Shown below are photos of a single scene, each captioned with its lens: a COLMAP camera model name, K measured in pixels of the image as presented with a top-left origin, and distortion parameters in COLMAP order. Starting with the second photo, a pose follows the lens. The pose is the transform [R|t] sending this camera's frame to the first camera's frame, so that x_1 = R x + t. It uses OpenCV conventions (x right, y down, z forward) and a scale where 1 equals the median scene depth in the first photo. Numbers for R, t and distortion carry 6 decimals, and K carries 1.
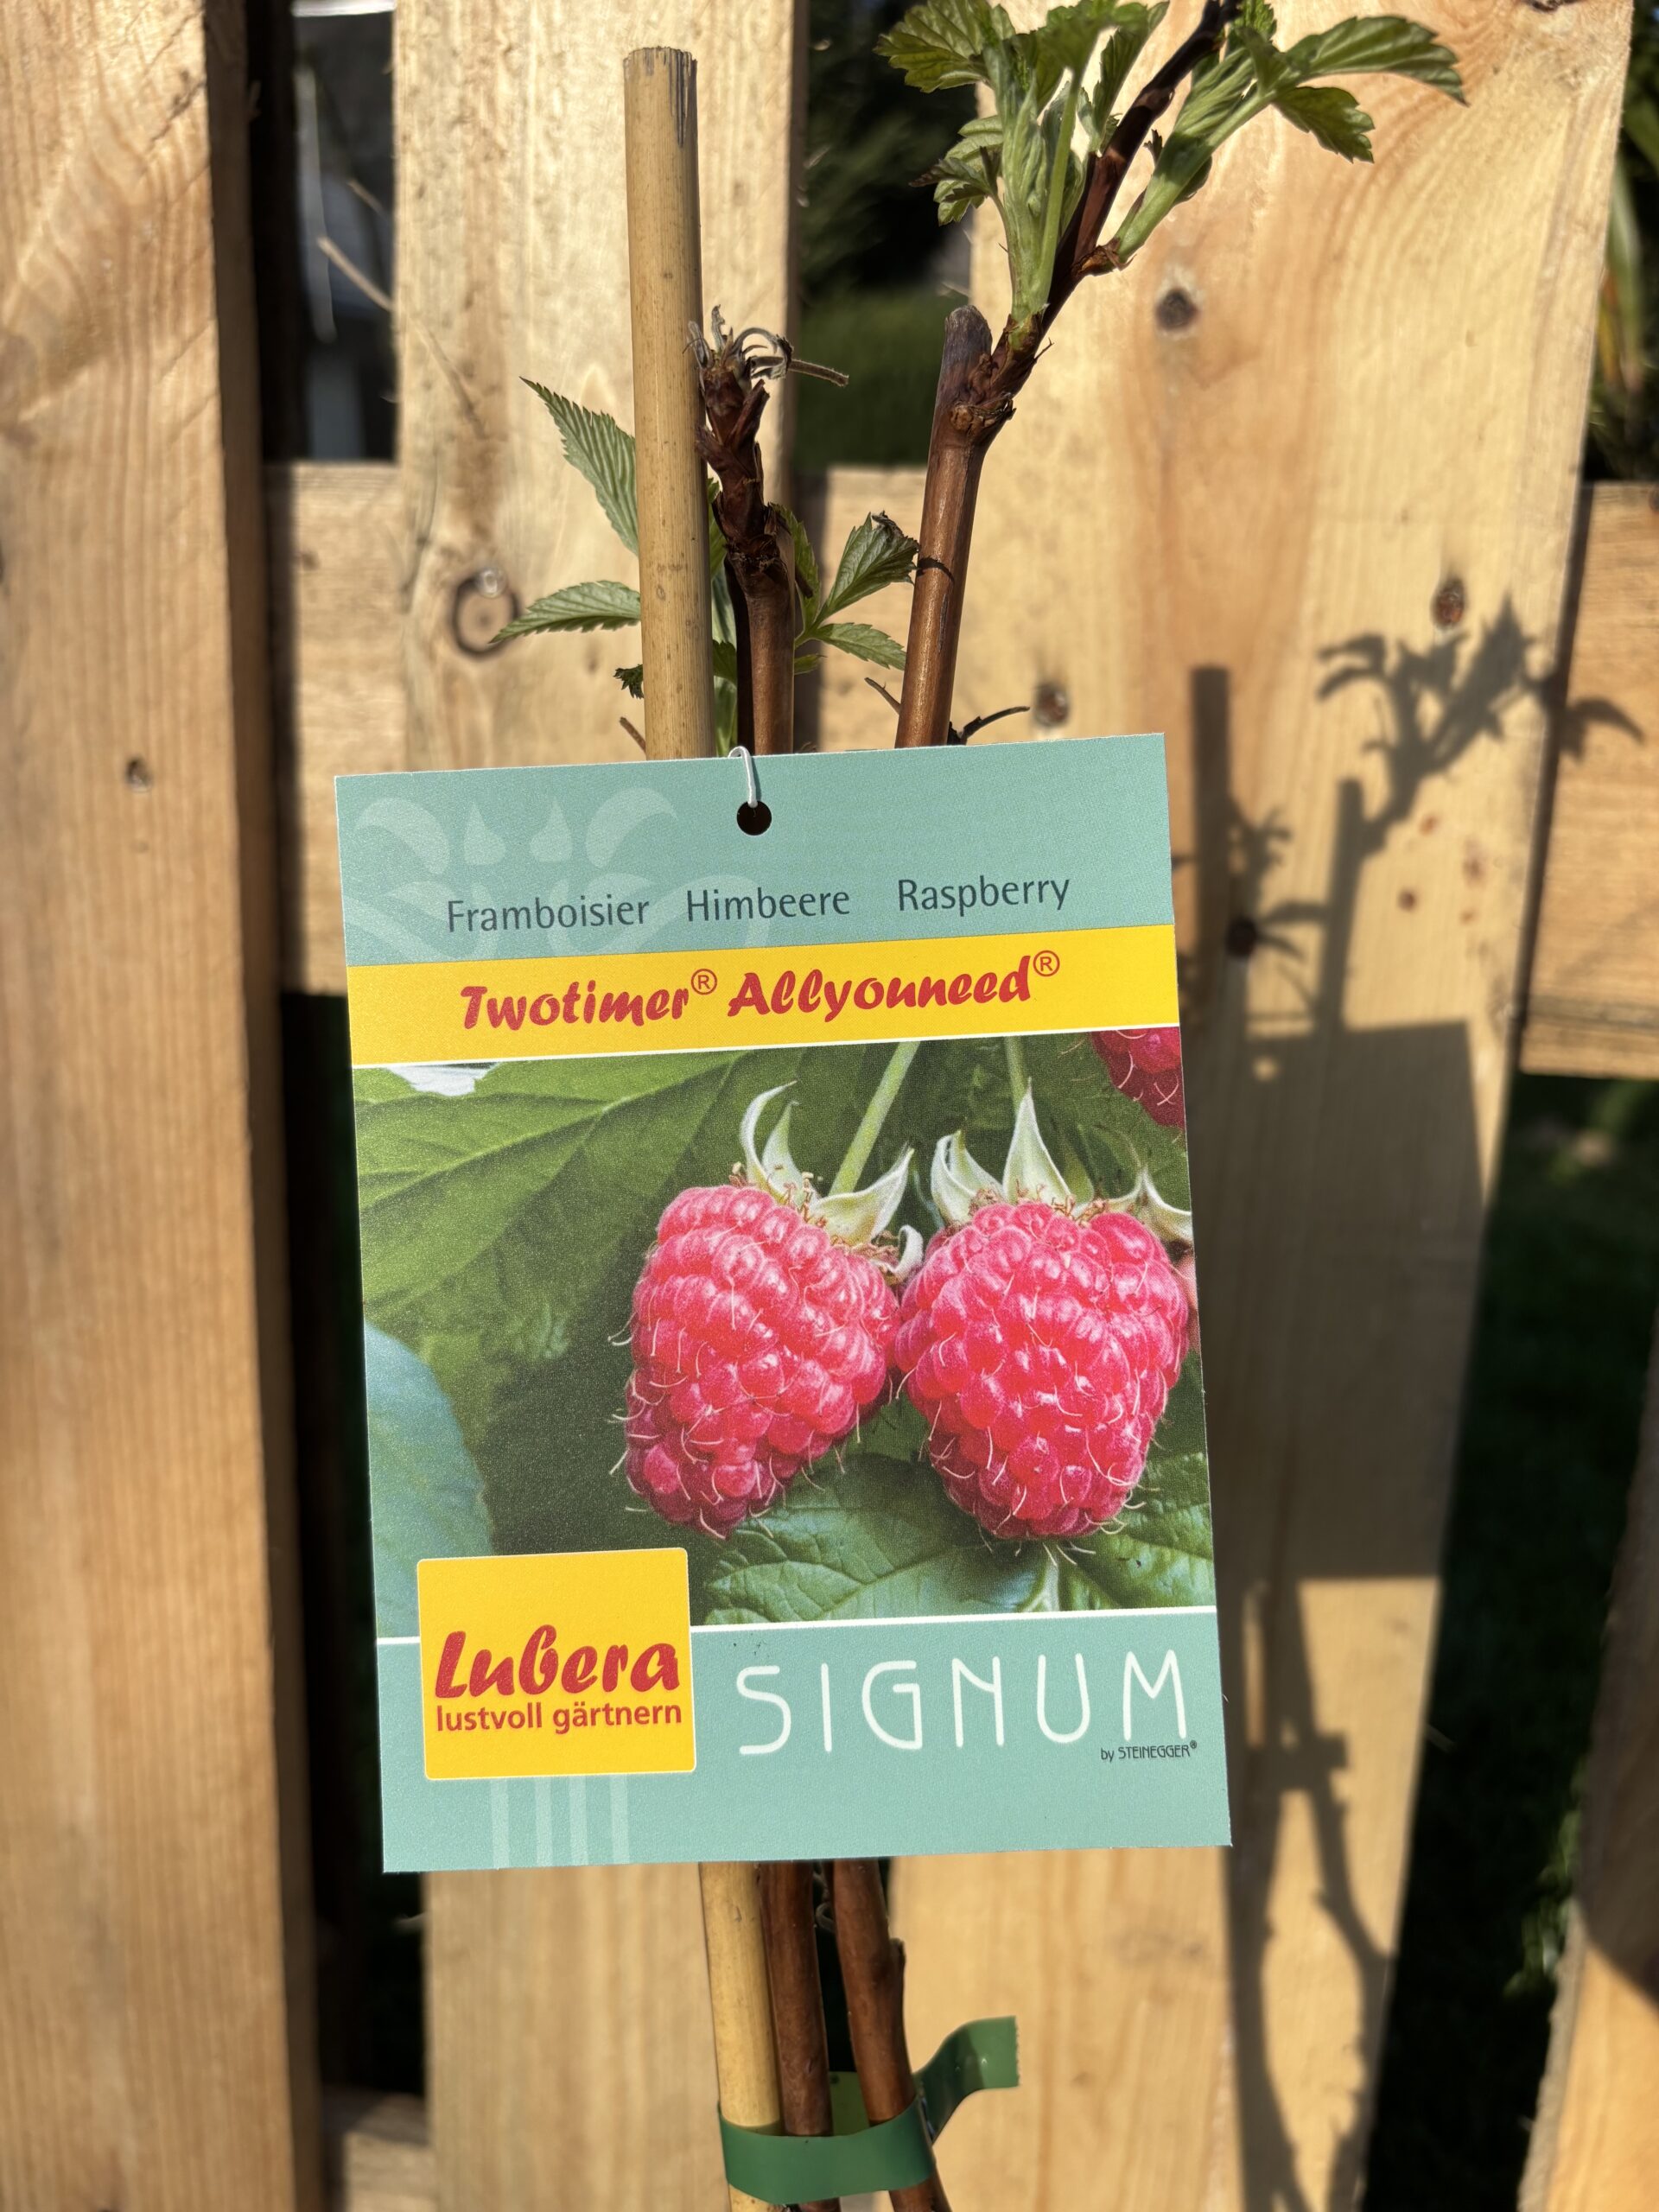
lens RADIAL K [[1739.5, 0, 831.1], [0, 1739.5, 1100.6], [0, 0, 1]] dist [0.012828, -0.047038]
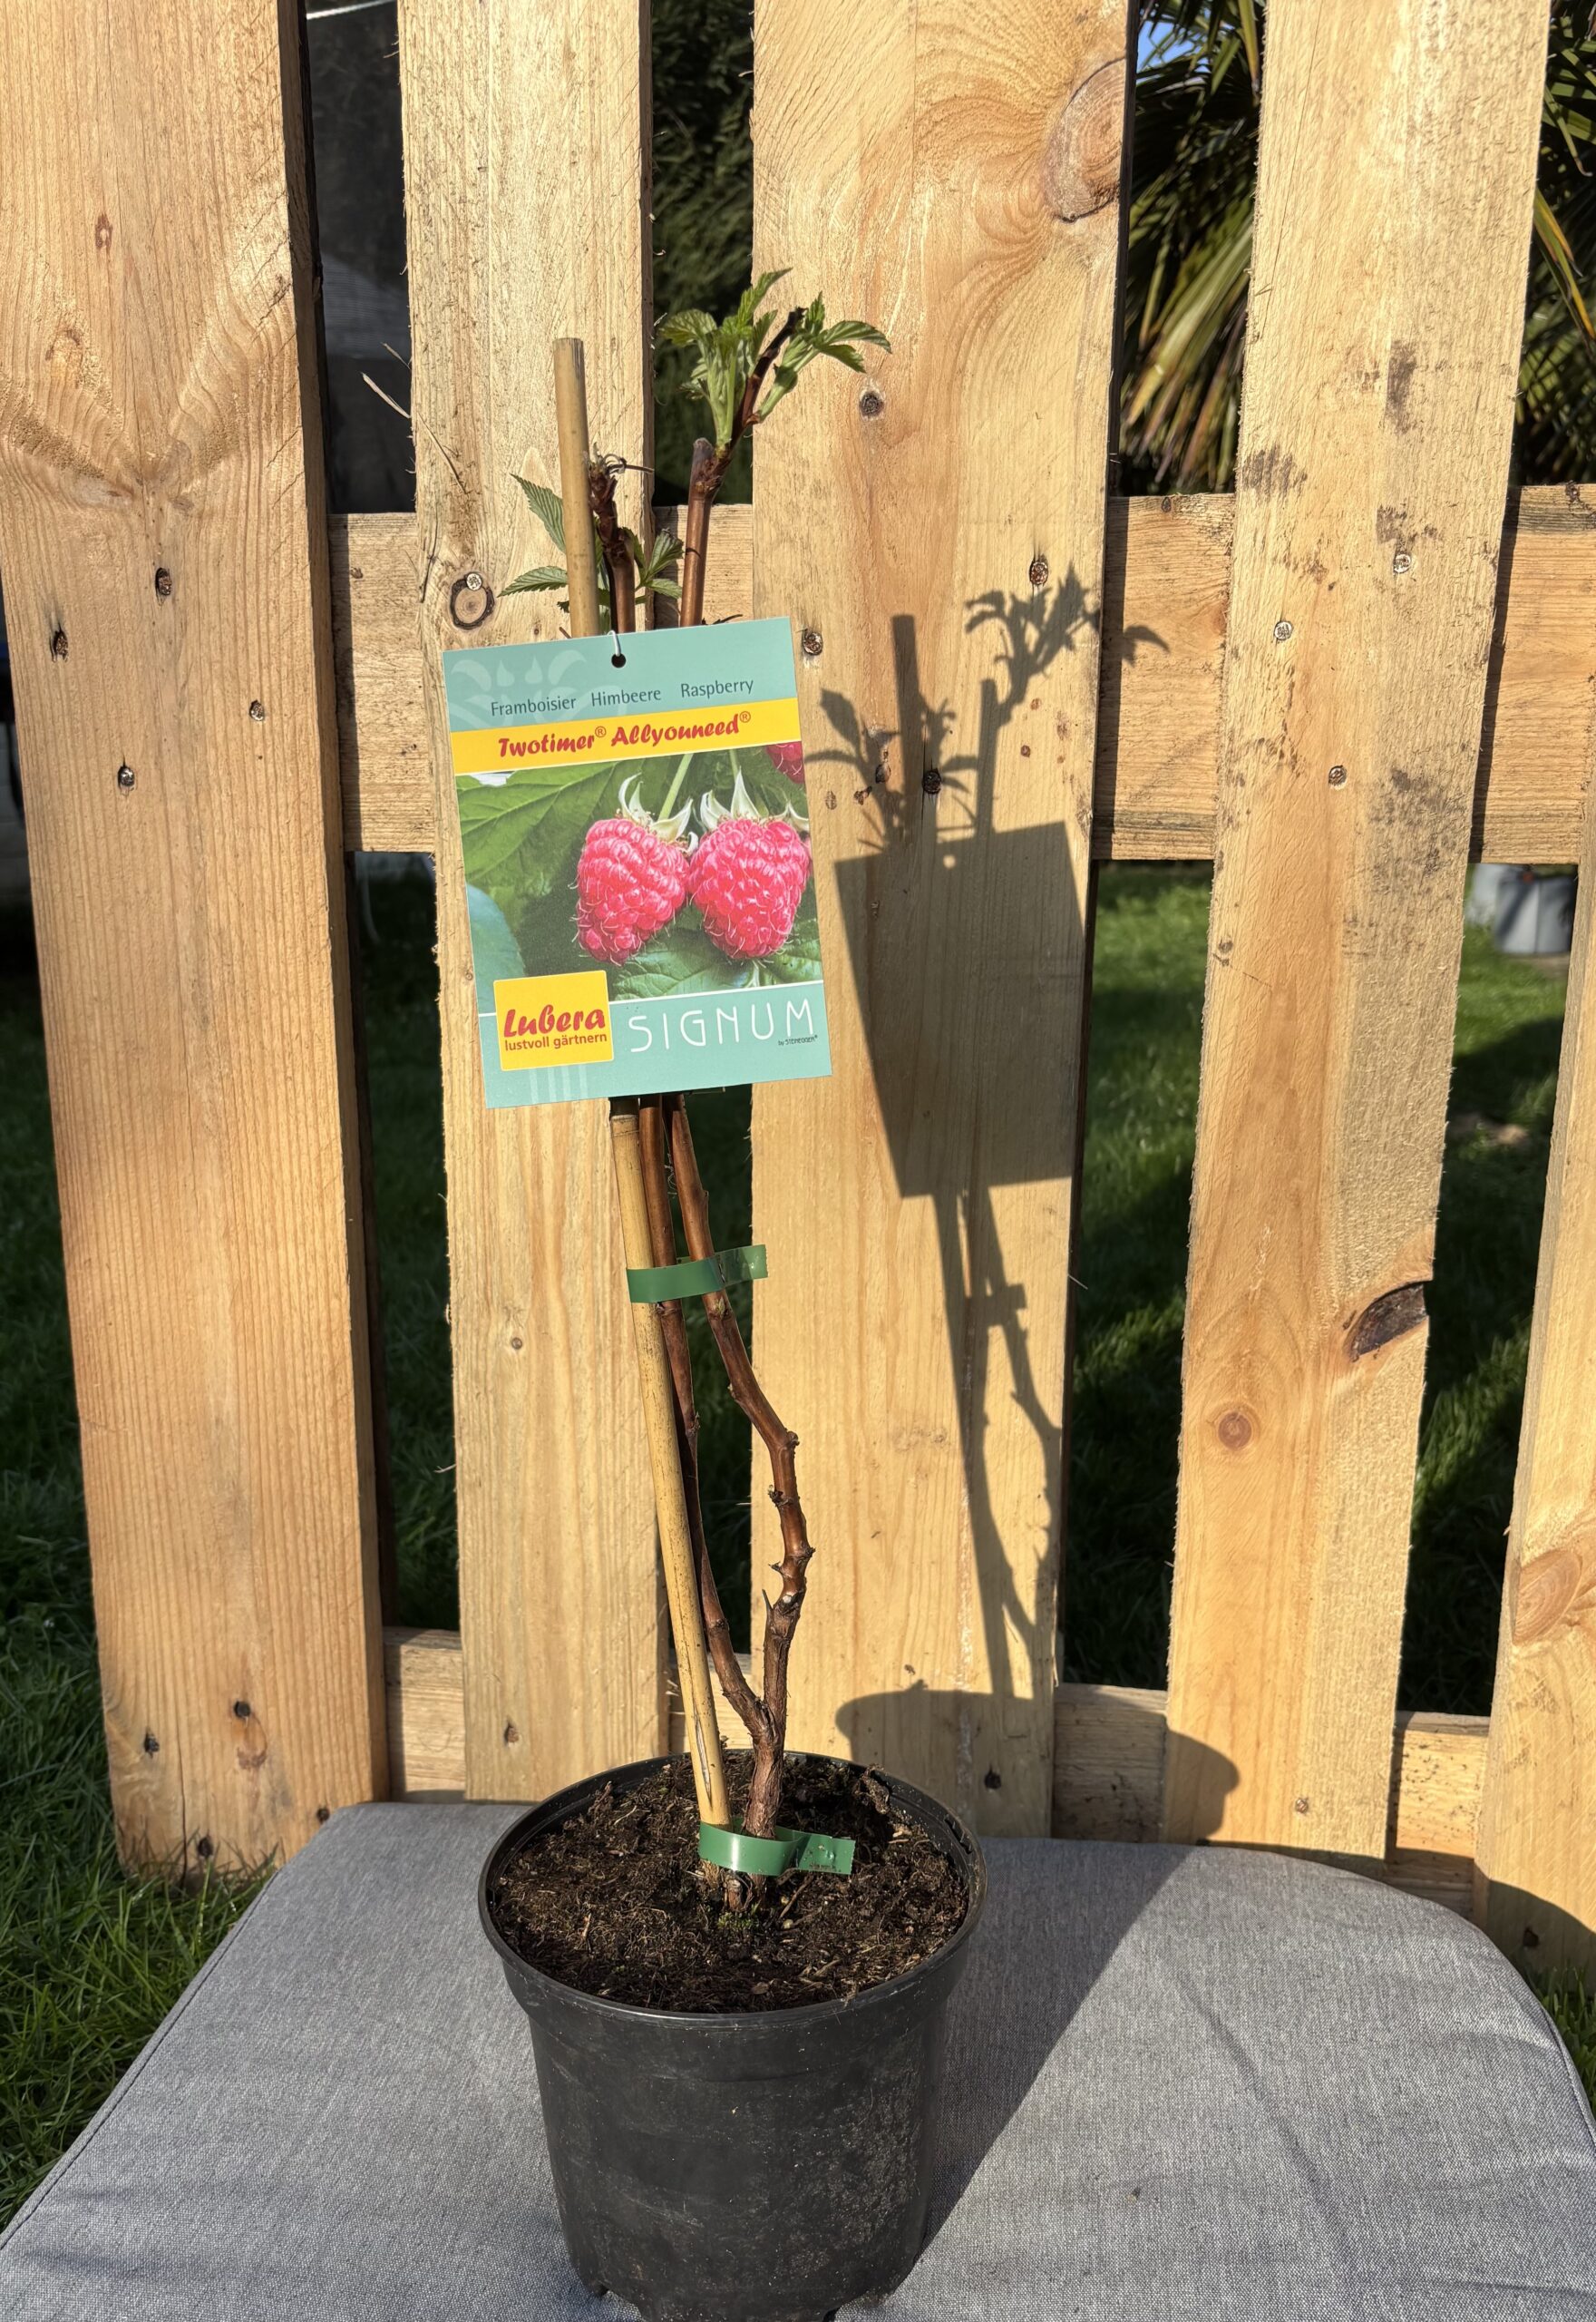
lens RADIAL K [[1878.9, 0, 732.3], [0, 1878.9, 1225.3], [0, 0, 1]] dist [0.002244, -0.002184]
pose [[0.999302, -0.031810, -0.019568, 0.065346], [0.032342, 0.999099, 0.027479, 0.273485], [0.018676, -0.028093, 0.999431, -0.802945]]
